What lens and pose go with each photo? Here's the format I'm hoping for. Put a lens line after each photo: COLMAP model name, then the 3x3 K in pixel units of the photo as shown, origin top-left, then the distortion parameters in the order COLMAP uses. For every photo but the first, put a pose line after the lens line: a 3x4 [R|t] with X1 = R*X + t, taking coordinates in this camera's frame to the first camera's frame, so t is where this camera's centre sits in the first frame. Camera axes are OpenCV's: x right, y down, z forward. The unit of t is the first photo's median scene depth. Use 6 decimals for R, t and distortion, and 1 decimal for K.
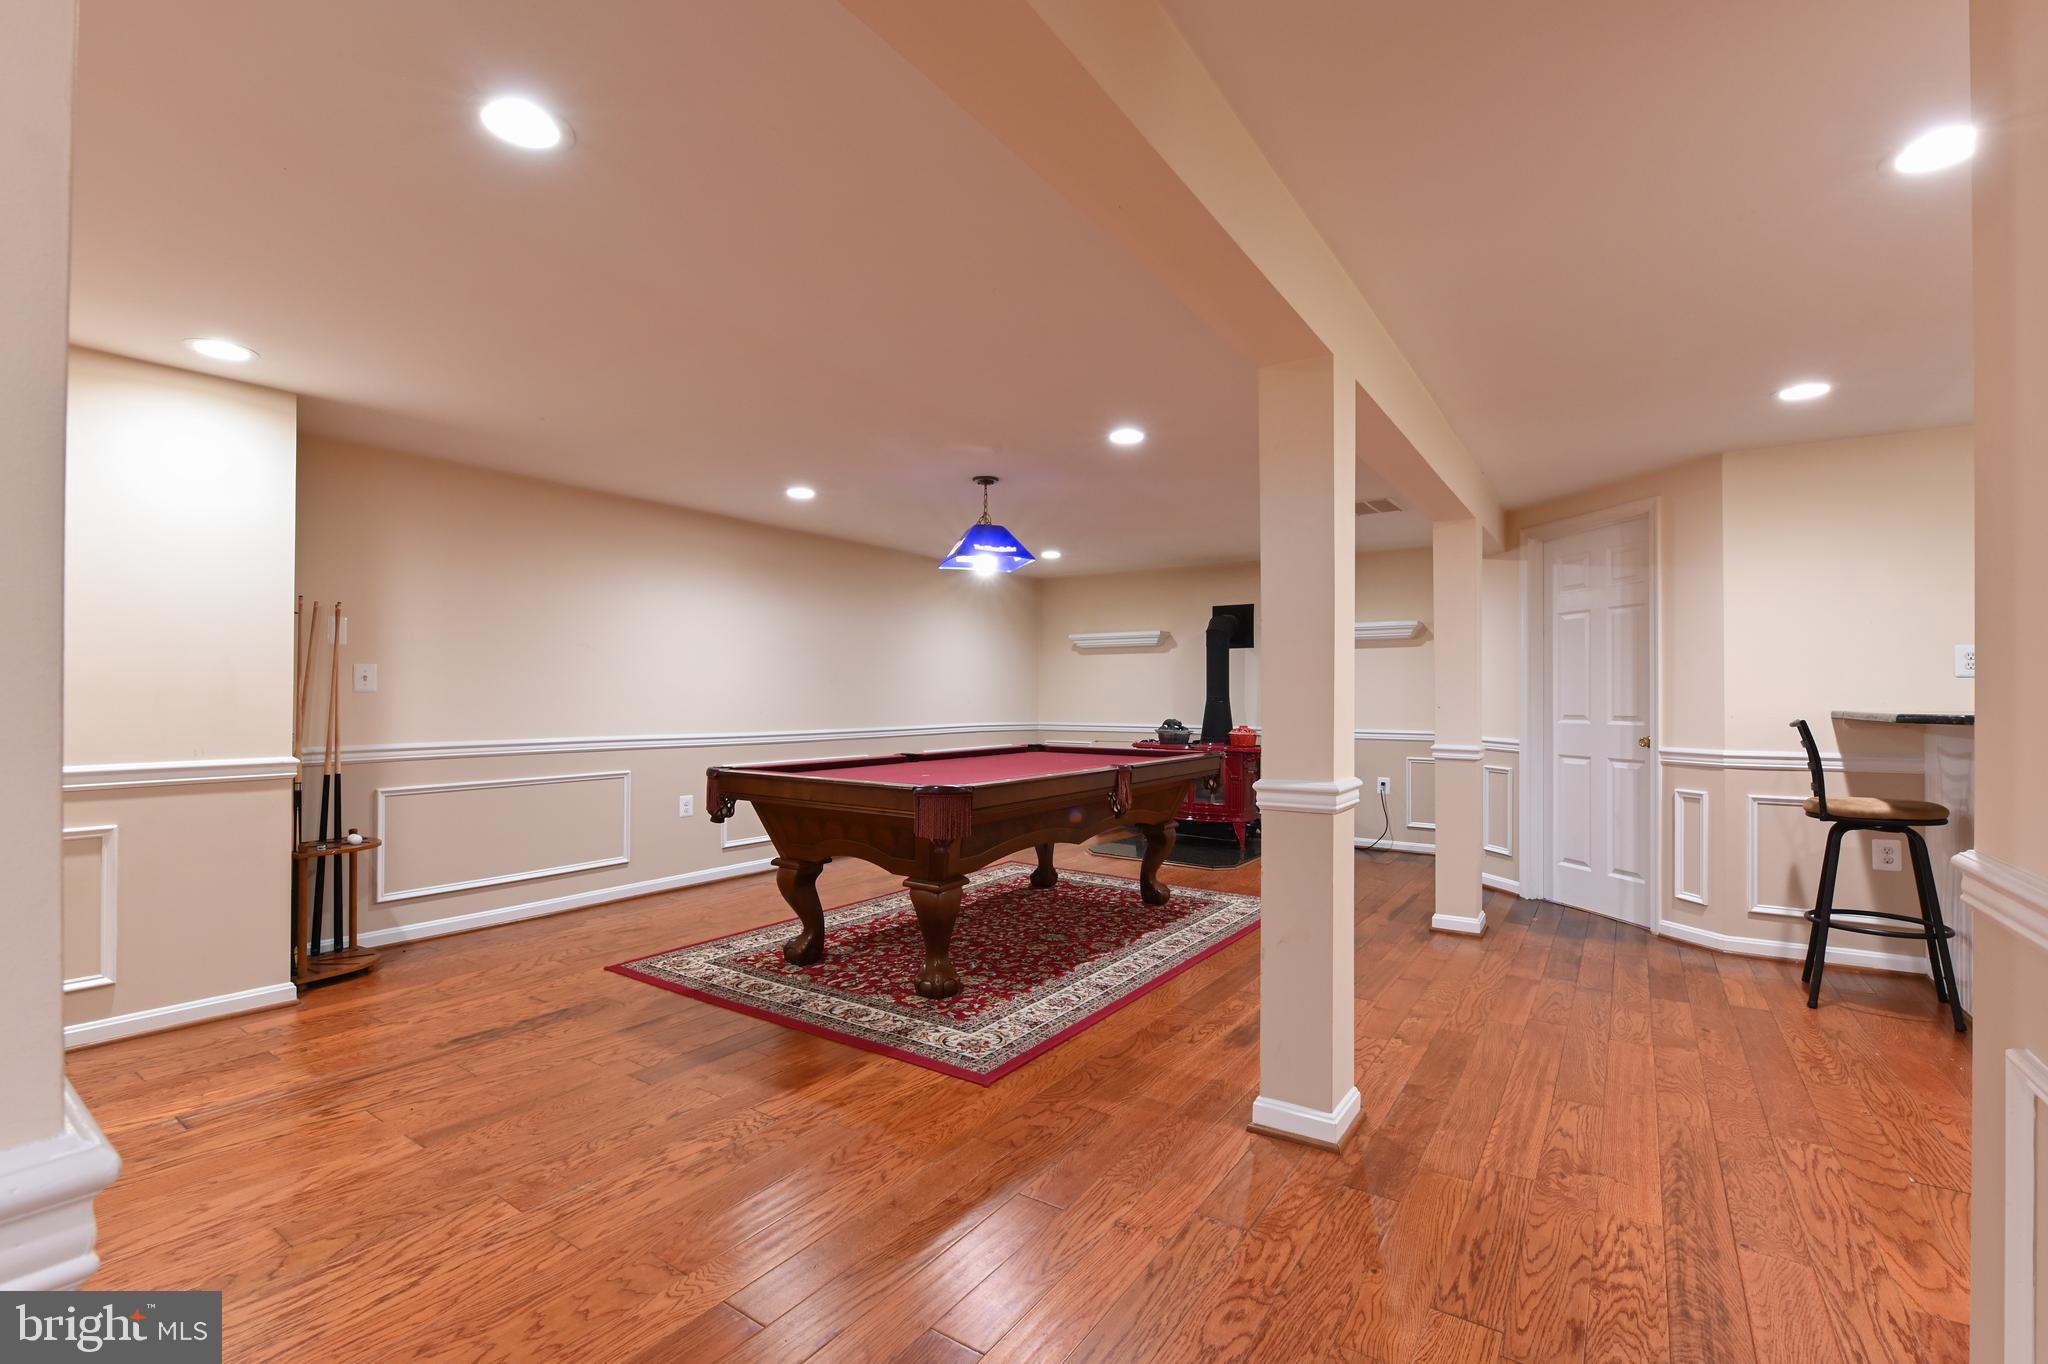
lens RADIAL K [[896.2, 0, 1026.1], [0, 896.2, 690.8], [0, 0, 1]] dist [-0.002326, -0.004416]
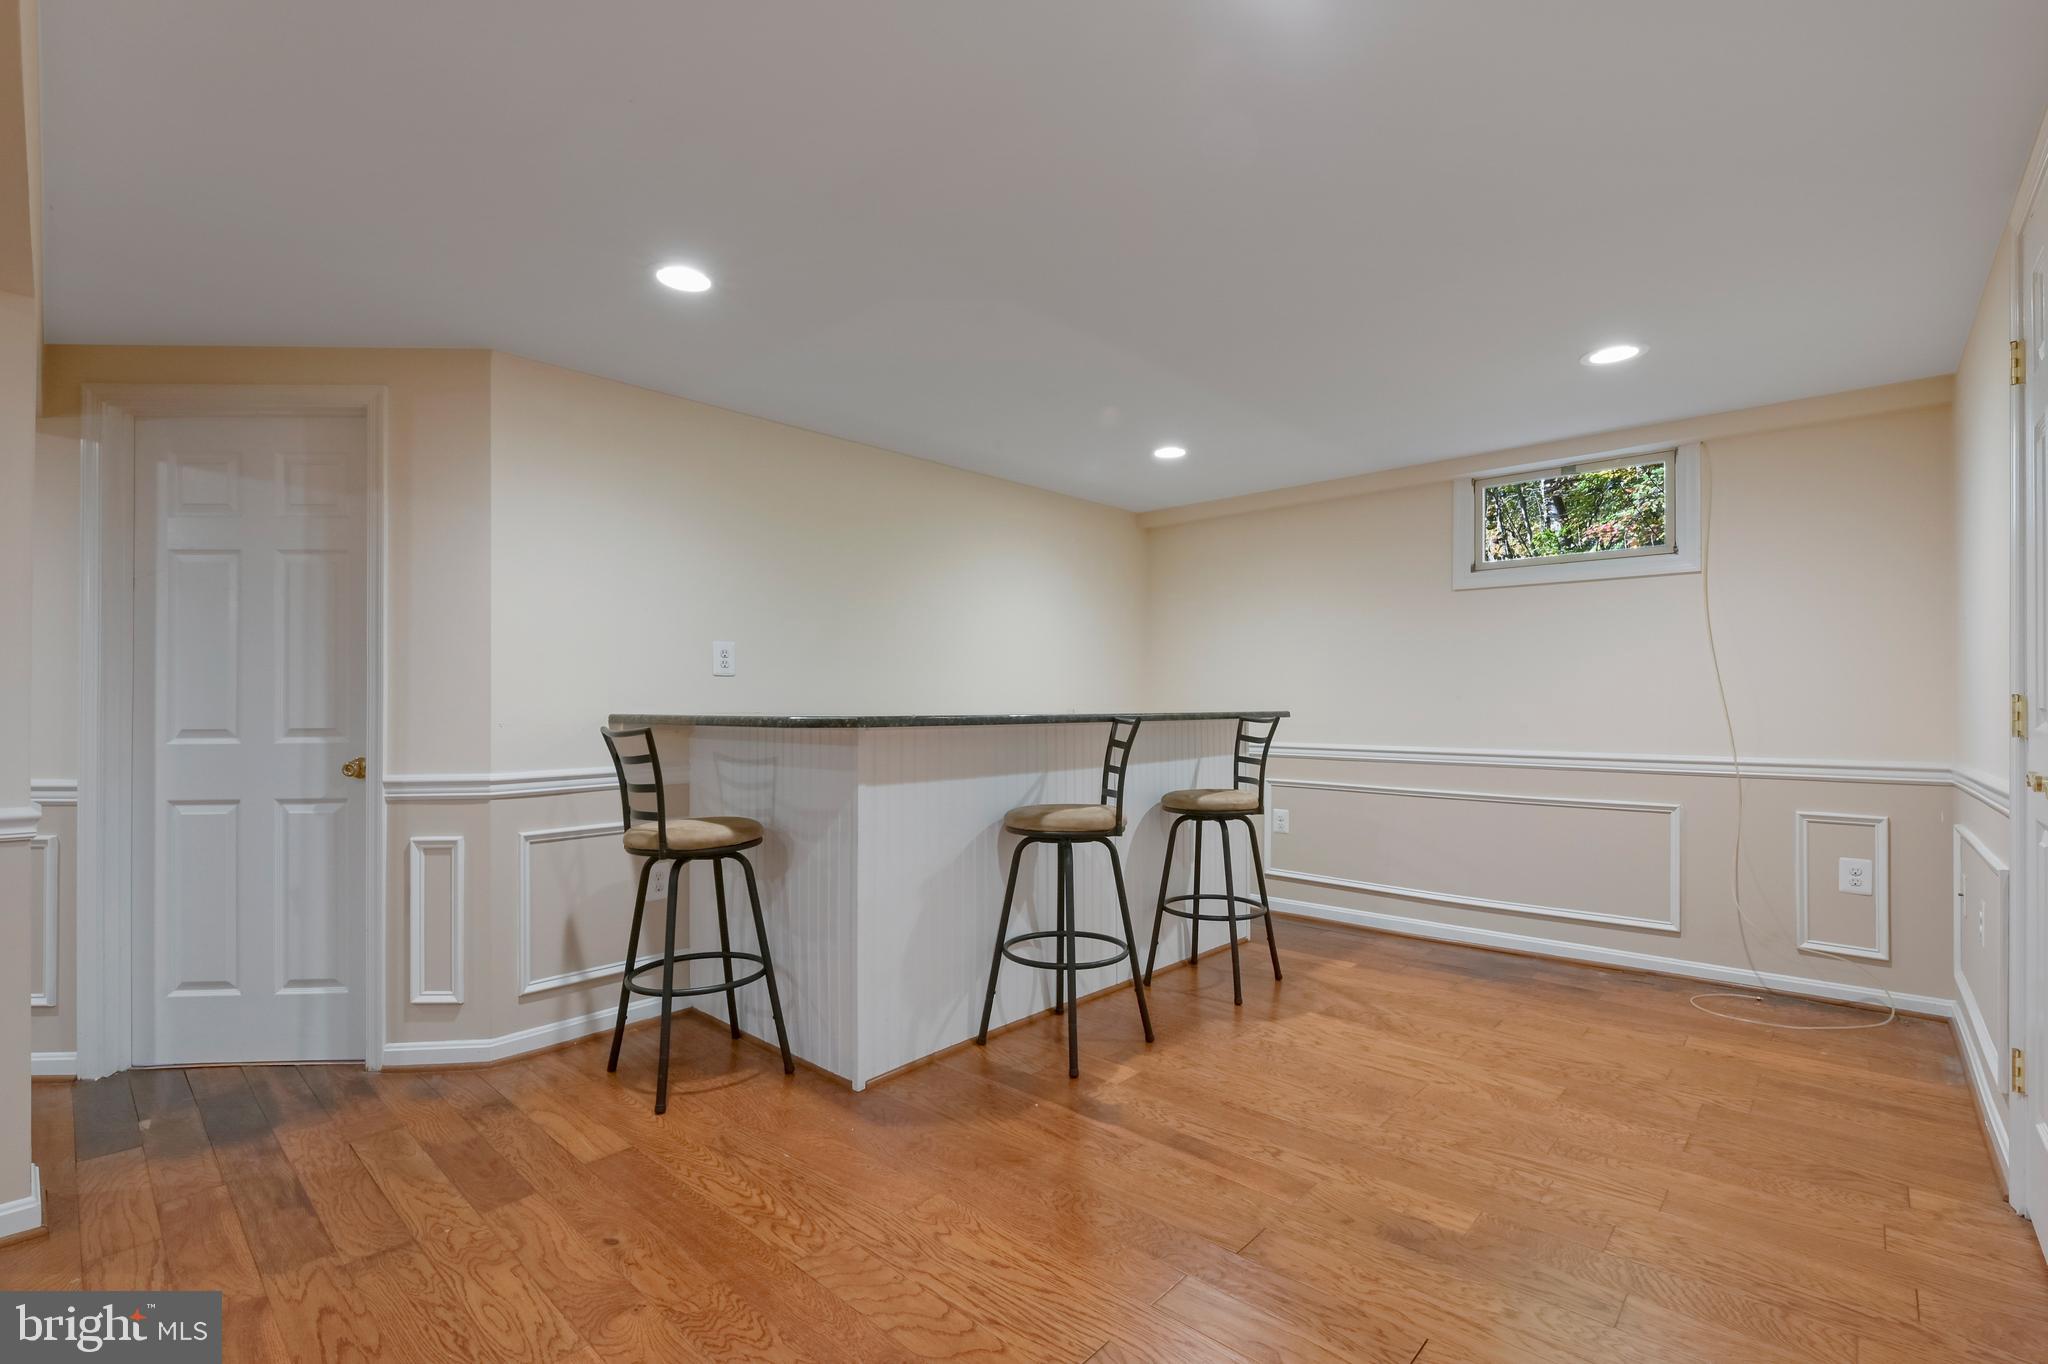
lens RADIAL K [[896.2, 0, 1026.1], [0, 896.2, 690.8], [0, 0, 1]] dist [-0.002326, -0.004416]
pose [[0.144904, 0.007287, 0.989419, 0.155053], [-0.003743, 0.999970, -0.006816, 0.005175], [-0.989439, -0.002716, 0.144927, 0.501436]]
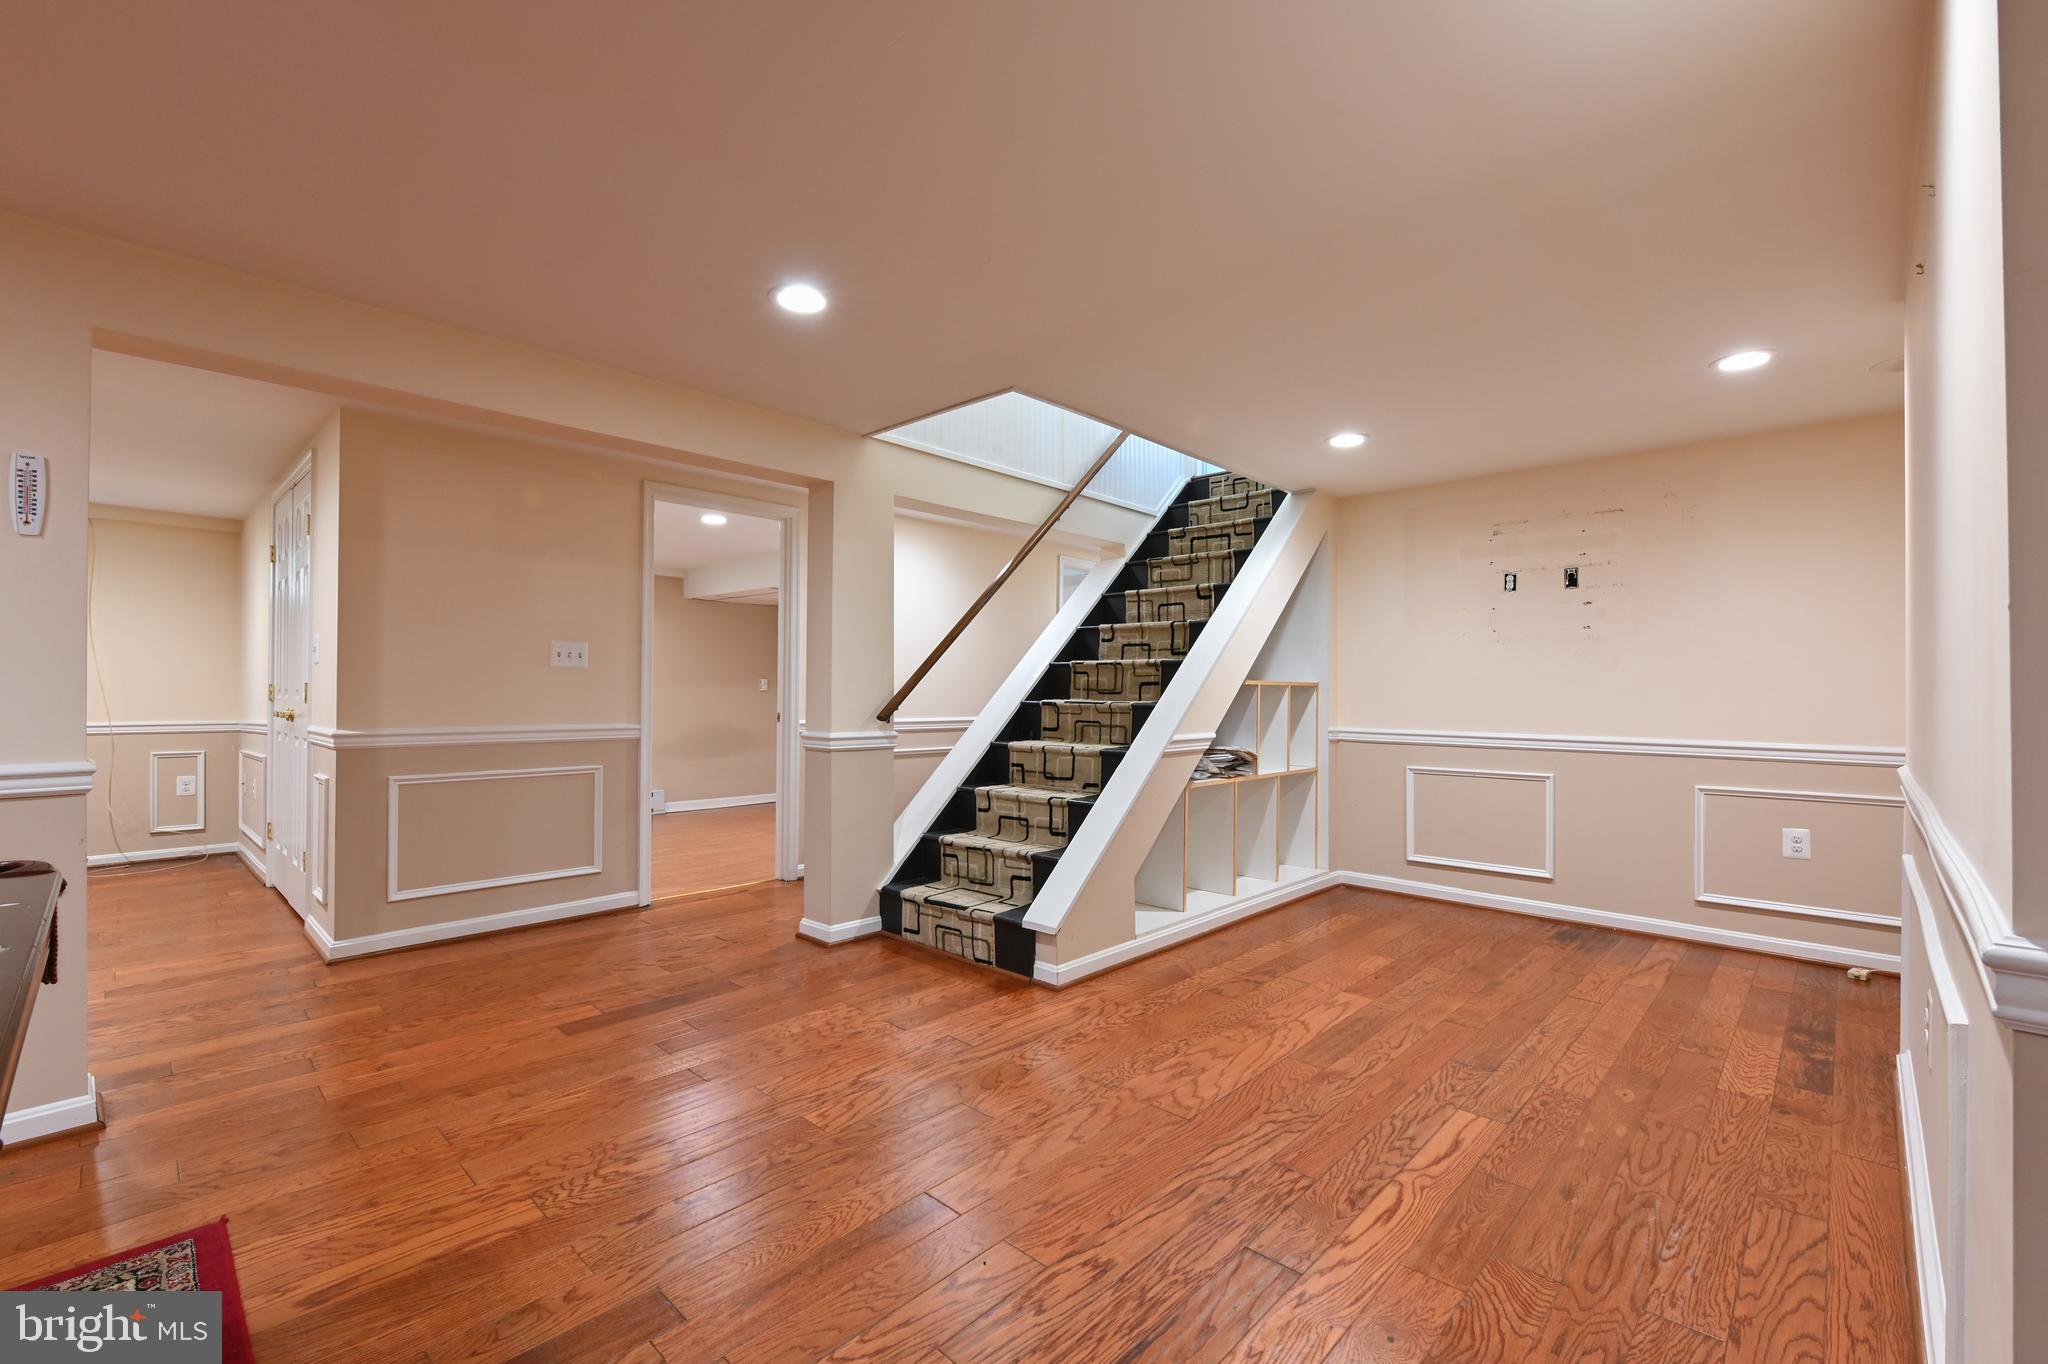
lens RADIAL K [[867.9, 0, 1025.7], [0, 867.9, 691.0], [0, 0, 1]] dist [-0.009589, -0.000511]
pose [[-0.988047, -0.005737, 0.154044, -0.526497], [-0.007149, 0.999937, -0.008617, 0.014996], [-0.153985, -0.009615, -0.988026, 1.070216]]
